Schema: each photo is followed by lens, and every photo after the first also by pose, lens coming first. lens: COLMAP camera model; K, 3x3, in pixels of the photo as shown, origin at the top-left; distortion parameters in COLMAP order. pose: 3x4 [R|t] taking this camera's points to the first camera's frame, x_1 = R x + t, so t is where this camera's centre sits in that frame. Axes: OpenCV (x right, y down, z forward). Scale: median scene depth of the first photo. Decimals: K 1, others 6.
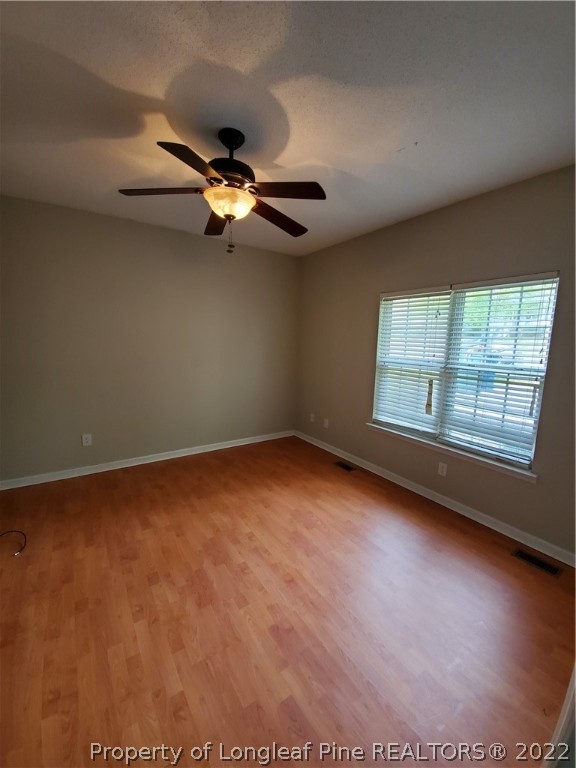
lens RADIAL K [[304.0, 0, 296.7], [0, 304.0, 387.3], [0, 0, 1]] dist [0.009593, -0.015112]
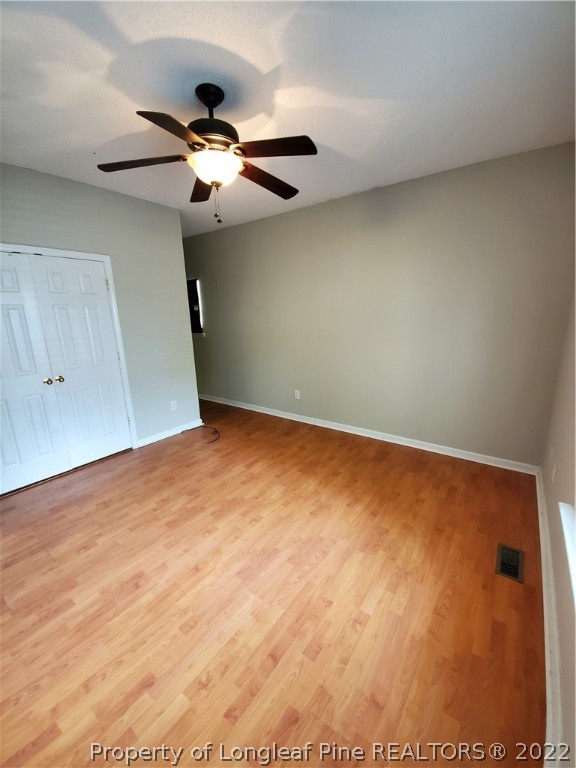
lens RADIAL K [[304.0, 0, 296.7], [0, 304.0, 387.3], [0, 0, 1]] dist [0.009593, -0.015112]
pose [[0.331181, 0.192514, -0.923719, 0.692779], [-0.119114, 0.979663, 0.161468, -0.091026], [0.936019, 0.056553, 0.347377, 0.754839]]
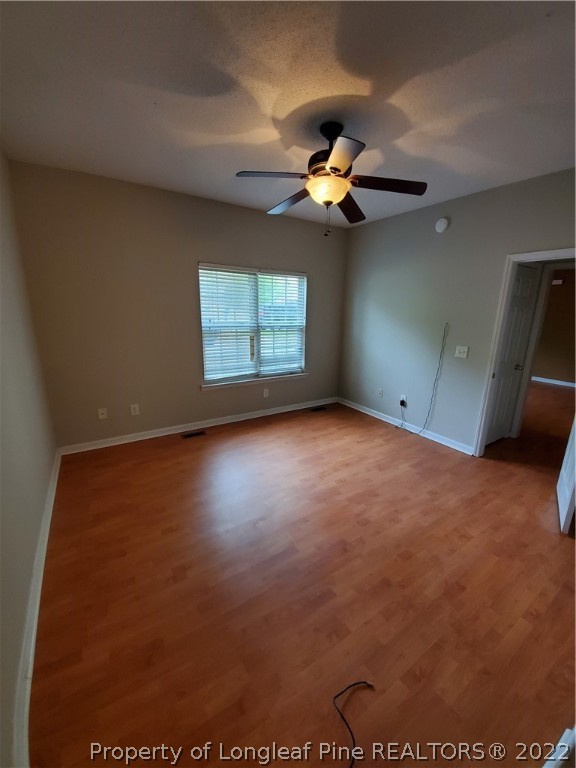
lens RADIAL K [[304.0, 0, 296.7], [0, 304.0, 387.3], [0, 0, 1]] dist [0.009593, -0.015112]
pose [[0.022245, -0.276275, 0.960821, -1.191921], [0.134405, 0.953161, 0.270961, -0.186404], [-0.990677, 0.123111, 0.058336, 0.909118]]
